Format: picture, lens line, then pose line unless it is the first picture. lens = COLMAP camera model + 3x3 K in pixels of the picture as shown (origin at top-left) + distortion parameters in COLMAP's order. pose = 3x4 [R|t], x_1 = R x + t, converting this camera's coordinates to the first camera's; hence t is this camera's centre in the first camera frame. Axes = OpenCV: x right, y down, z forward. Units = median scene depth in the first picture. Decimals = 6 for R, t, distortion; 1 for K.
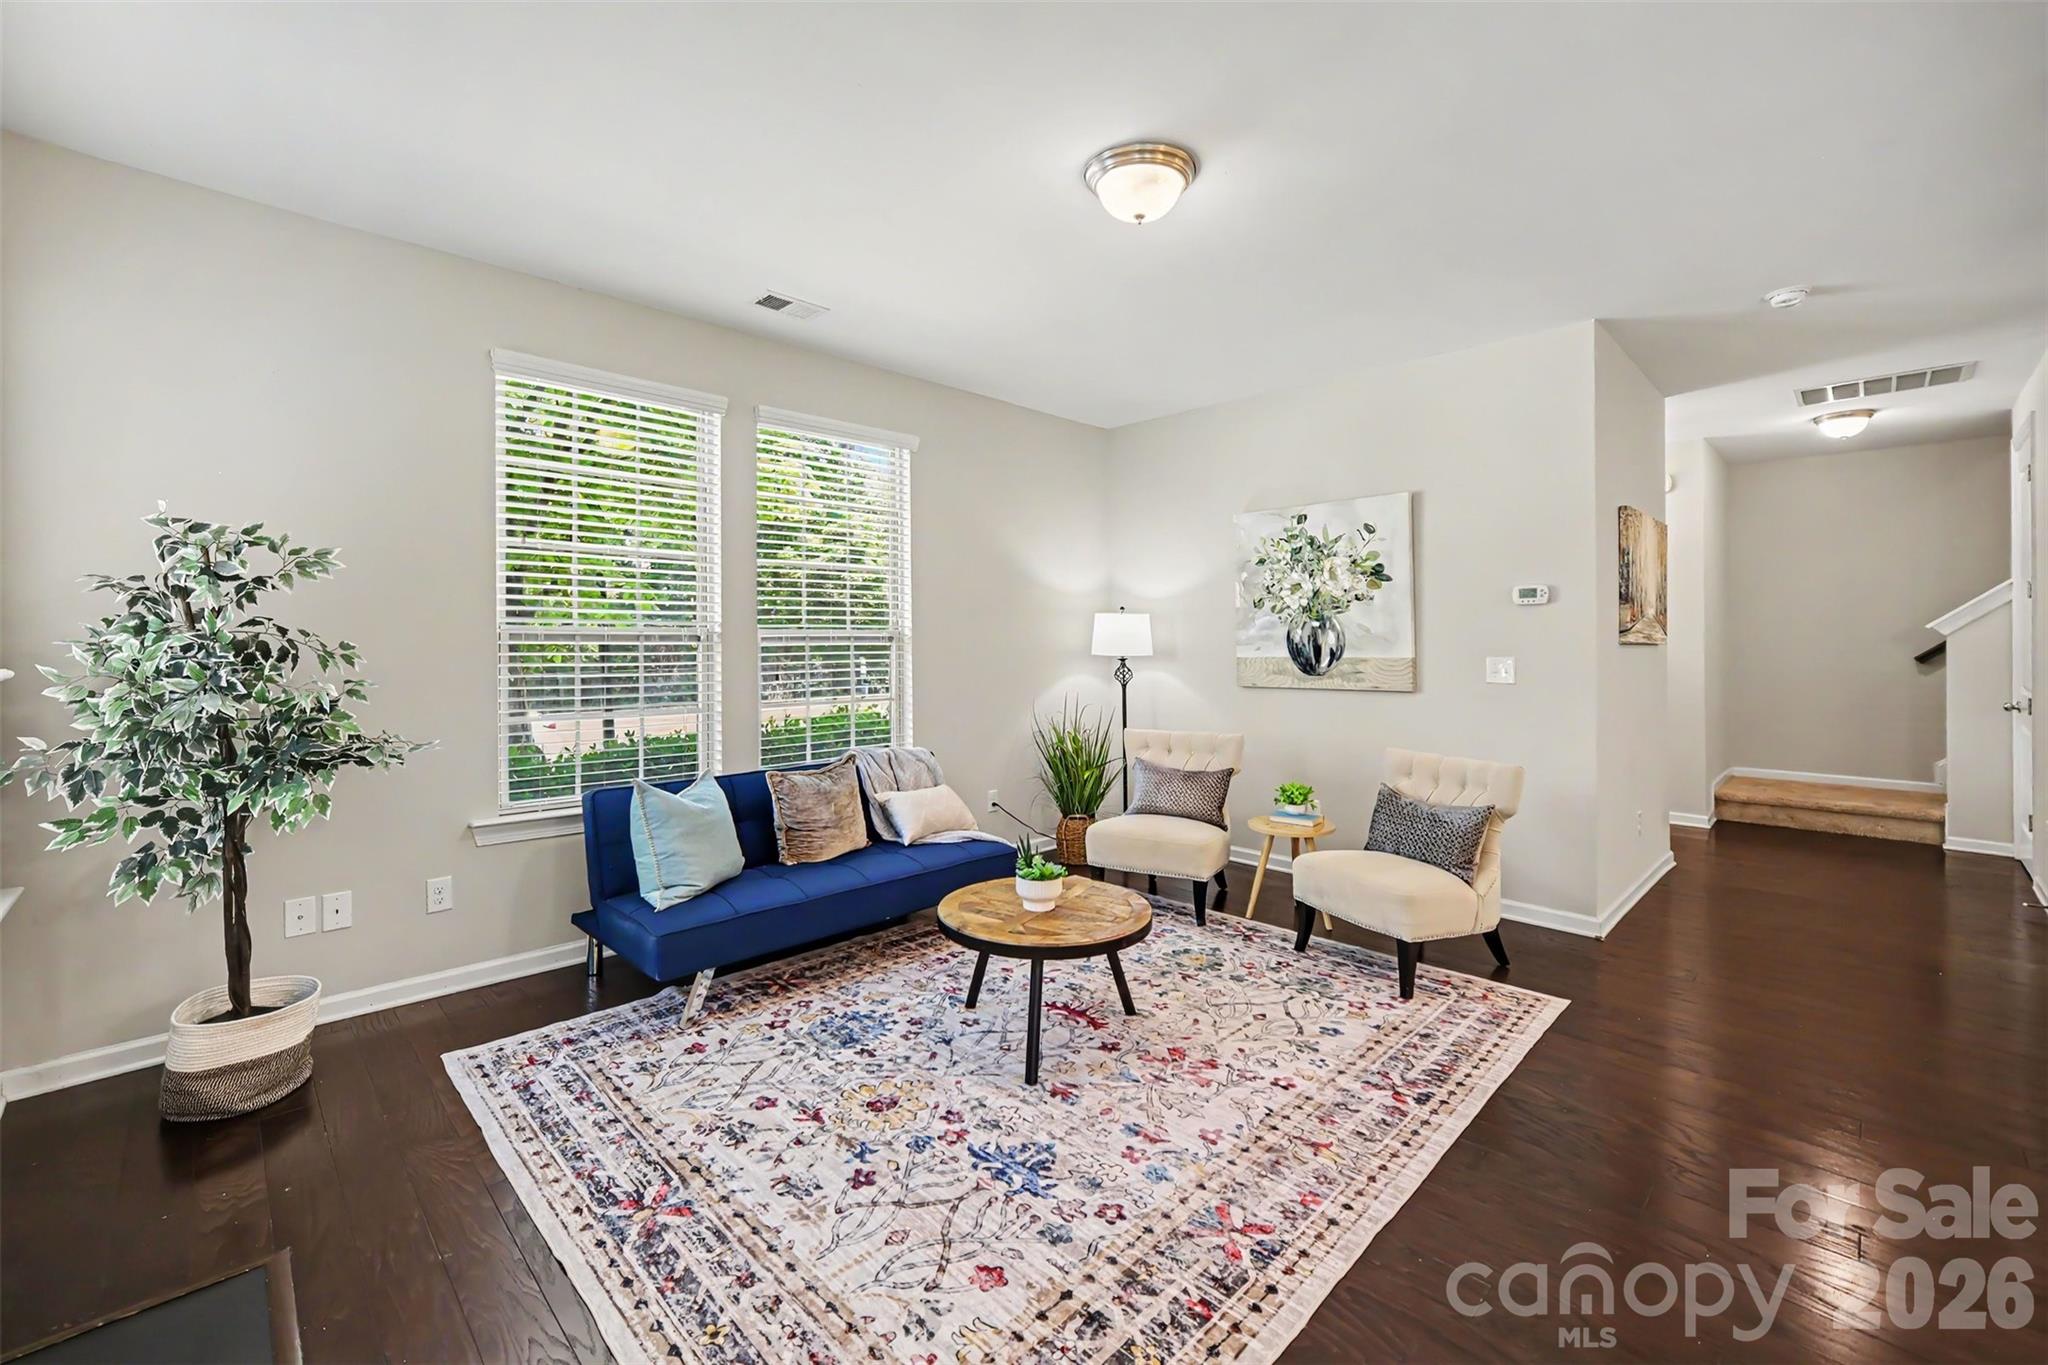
lens RADIAL K [[848.5, 0, 1007.1], [0, 848.5, 641.0], [0, 0, 1]] dist [-0.017660, 0.000292]
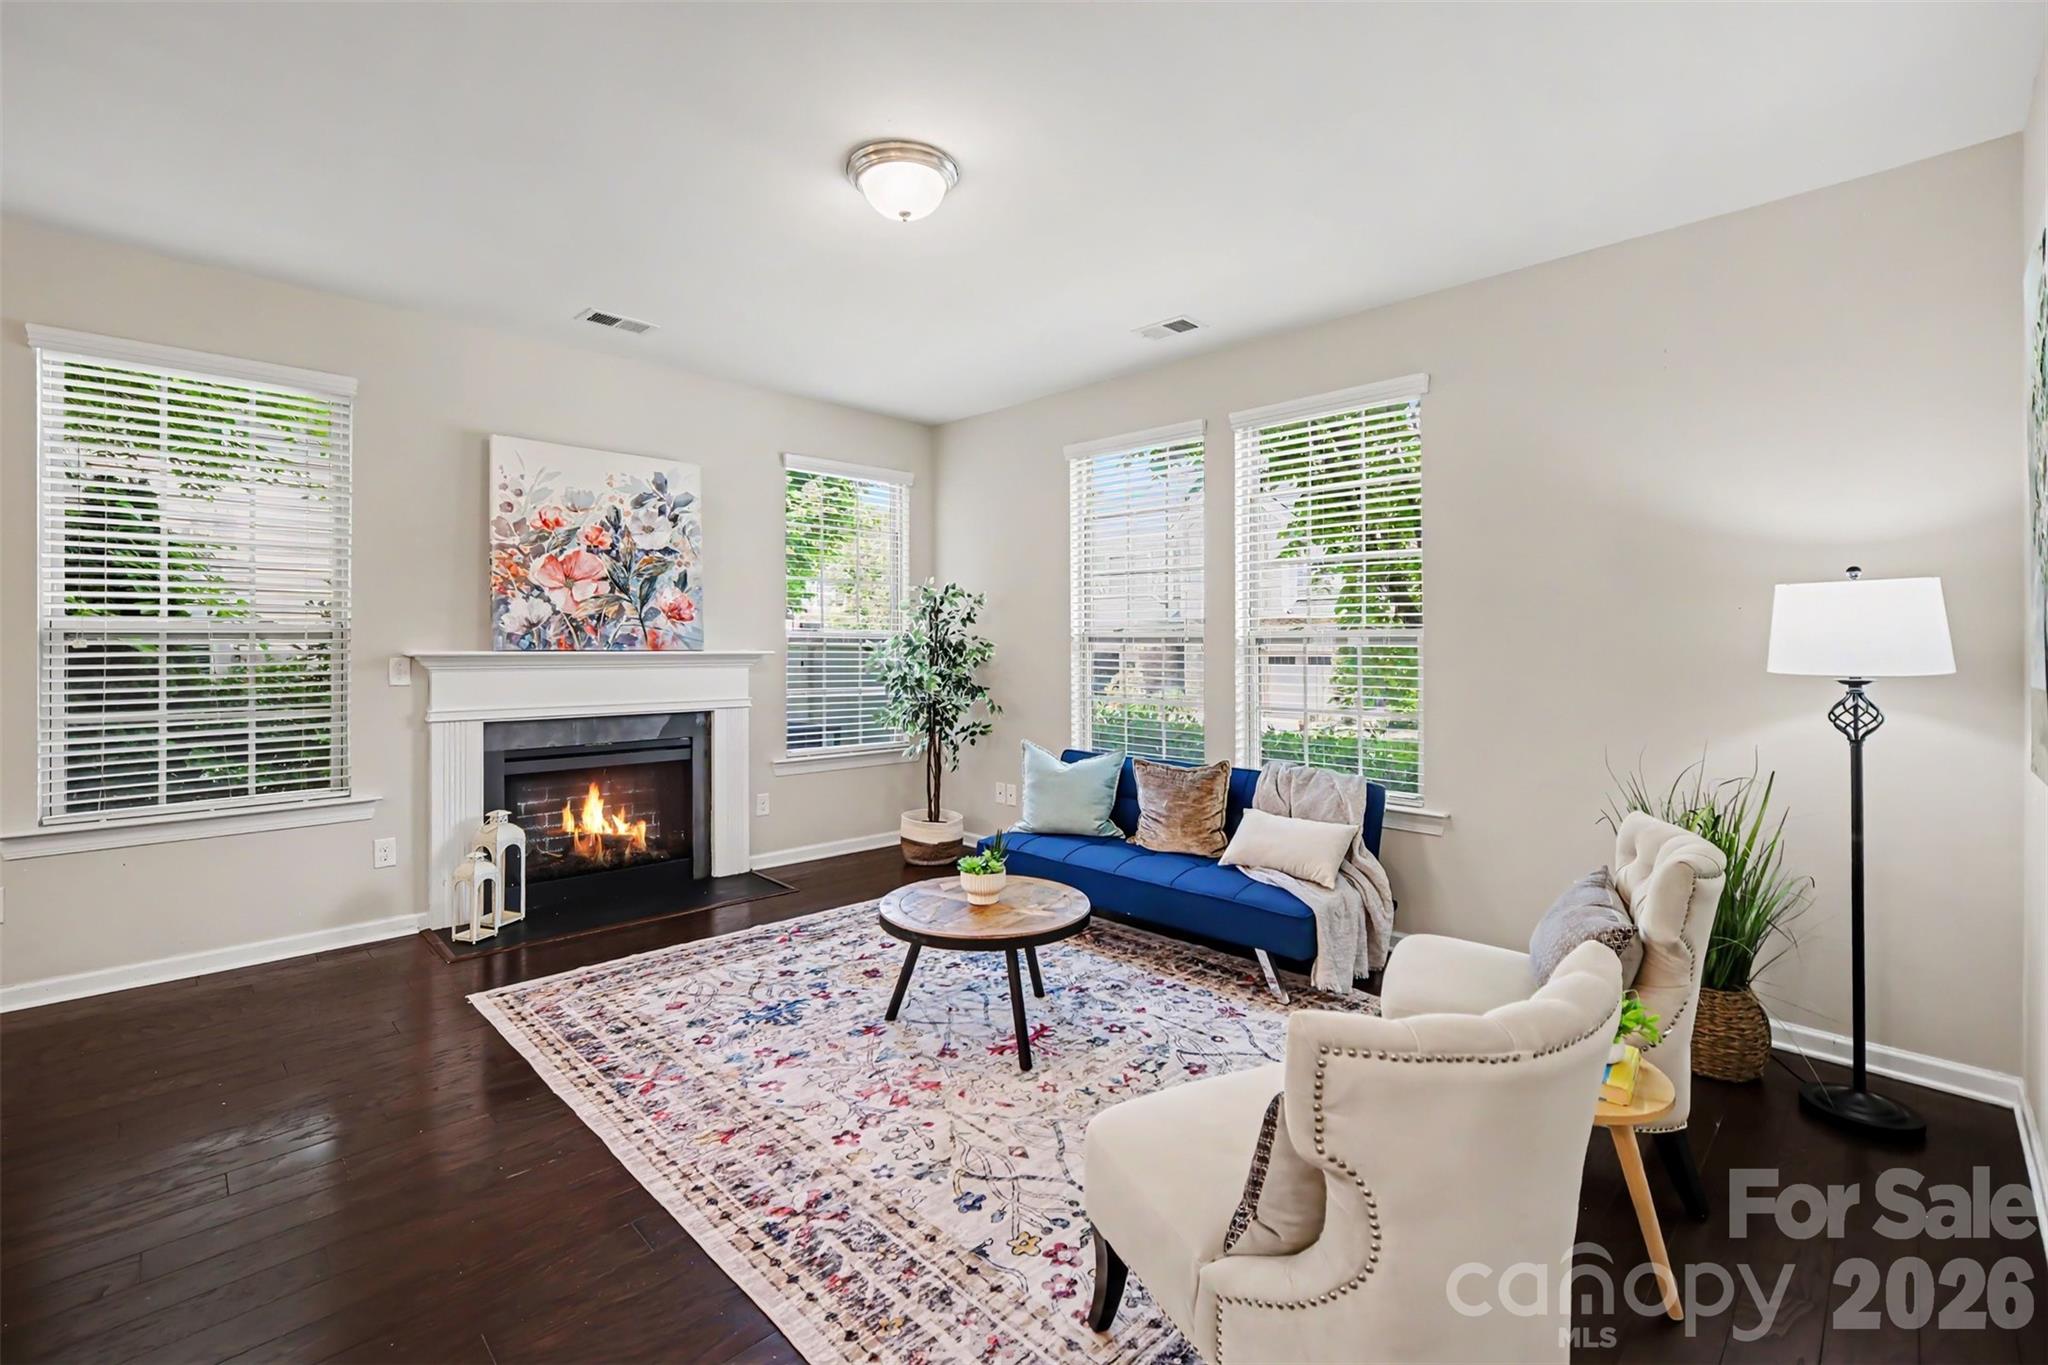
lens RADIAL K [[889.9, 0, 1033.5], [0, 889.9, 639.9], [0, 0, 1]] dist [-0.017565, 0.000100]
pose [[0.018456, -0.005194, -0.999816, 1.166480], [-0.001562, 0.999985, -0.005223, 0.004141], [0.999828, 0.001658, 0.018448, 1.087108]]
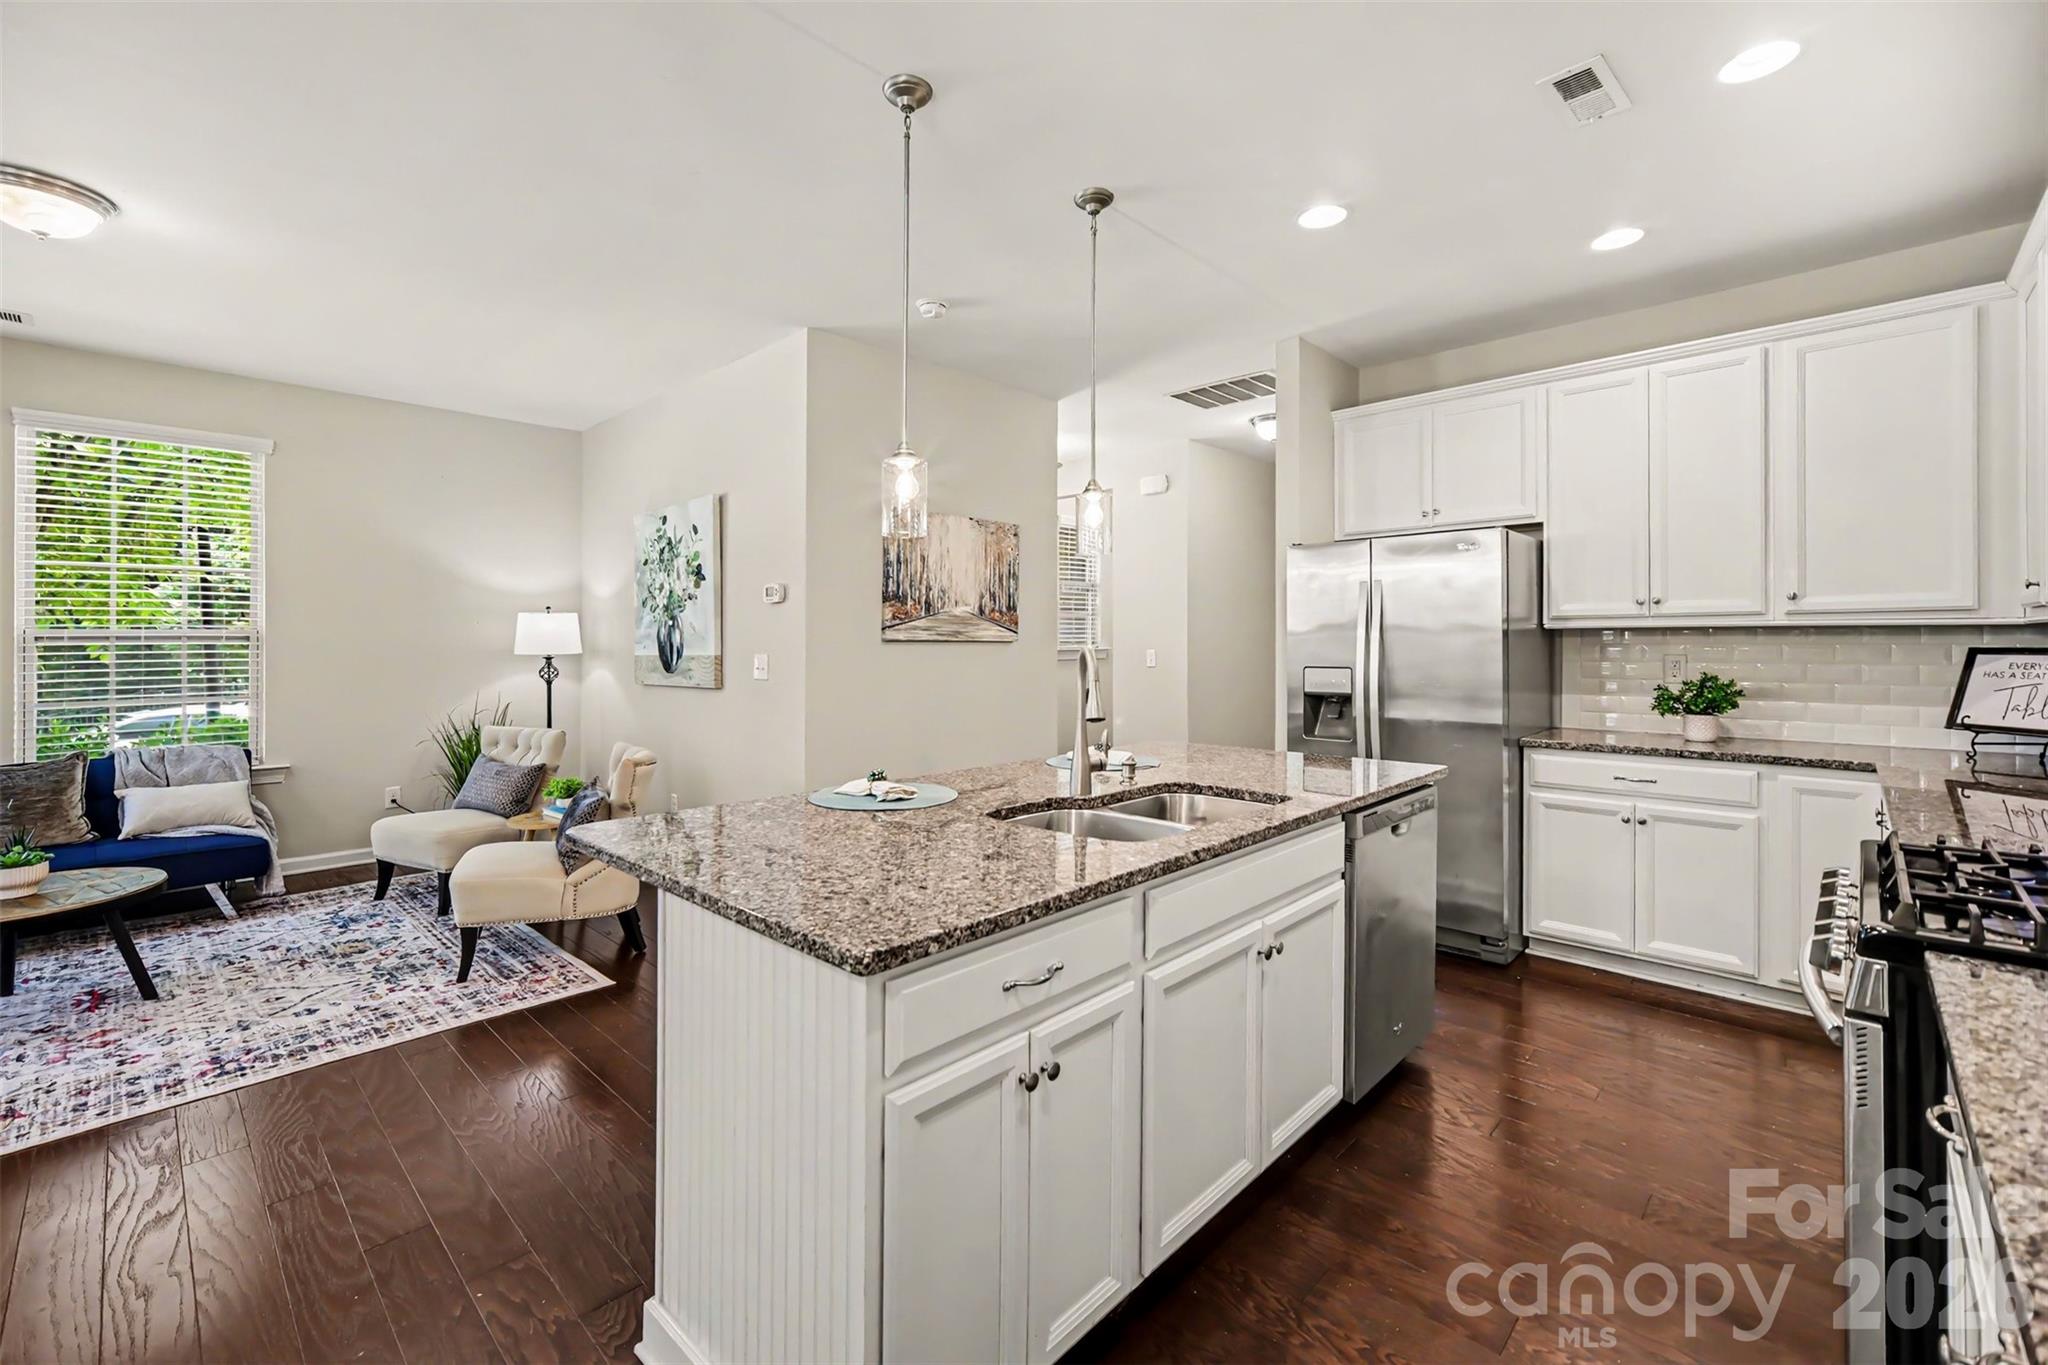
lens RADIAL K [[864.0, 0, 1006.9], [0, 864.0, 635.0], [0, 0, 1]] dist [-0.014355, 0.006579]
pose [[0.999339, -0.002472, 0.036265, 1.271336], [0.002731, 0.999971, -0.007105, 0.005752], [-0.036246, 0.007199, 0.999317, -0.101365]]
